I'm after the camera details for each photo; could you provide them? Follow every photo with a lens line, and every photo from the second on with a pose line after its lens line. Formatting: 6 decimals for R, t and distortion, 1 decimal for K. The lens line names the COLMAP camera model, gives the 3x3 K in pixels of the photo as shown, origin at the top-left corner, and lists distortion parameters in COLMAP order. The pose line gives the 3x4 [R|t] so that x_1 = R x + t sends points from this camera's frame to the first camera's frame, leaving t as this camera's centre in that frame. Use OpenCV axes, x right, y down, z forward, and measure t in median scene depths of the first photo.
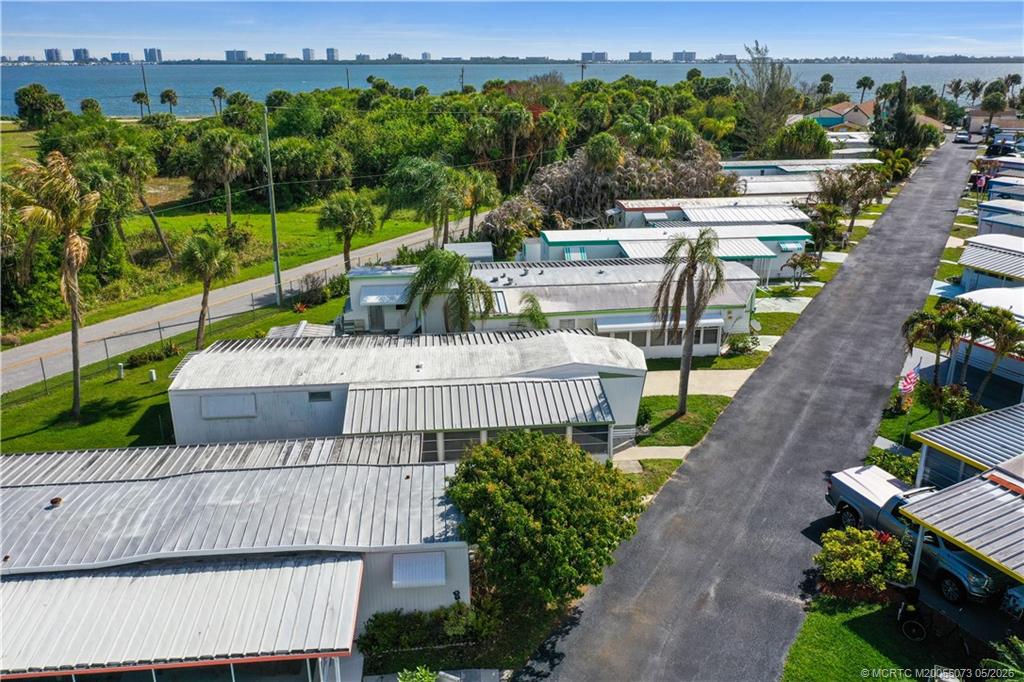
lens RADIAL K [[813.0, 0, 514.8], [0, 813.0, 341.0], [0, 0, 1]] dist [0.008314, 0.000129]
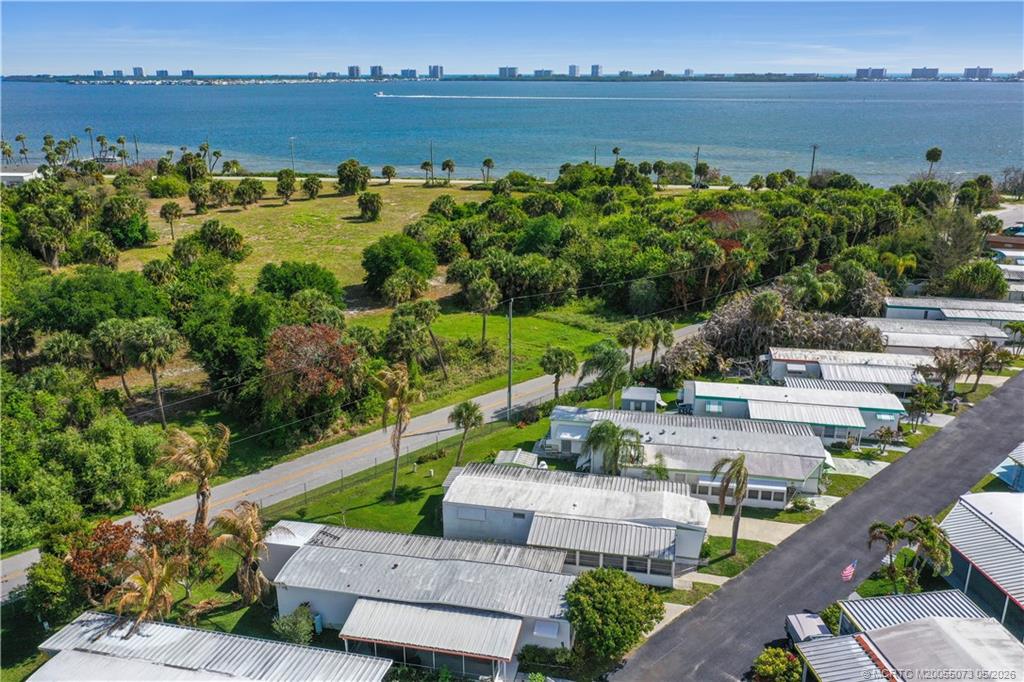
lens RADIAL K [[813.0, 0, 514.8], [0, 813.0, 341.0], [0, 0, 1]] dist [0.008314, 0.000129]
pose [[0.953960, 0.095090, -0.284463, 0.184417], [-0.098507, 0.995134, 0.002307, -0.256876], [0.283298, 0.025821, 0.958684, -0.603313]]
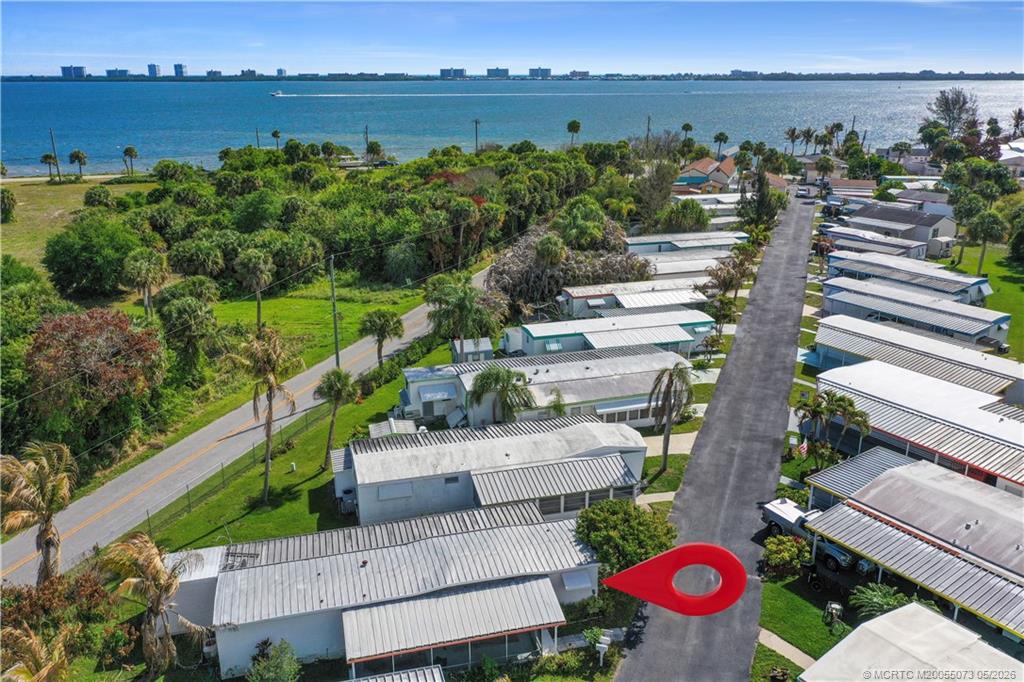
lens RADIAL K [[813.0, 0, 514.8], [0, 813.0, 341.0], [0, 0, 1]] dist [0.008314, 0.000129]
pose [[0.986066, -0.052943, 0.157707, -0.278450], [0.055152, 0.998431, -0.009657, -0.141637], [-0.156948, 0.018221, 0.987439, -0.460160]]
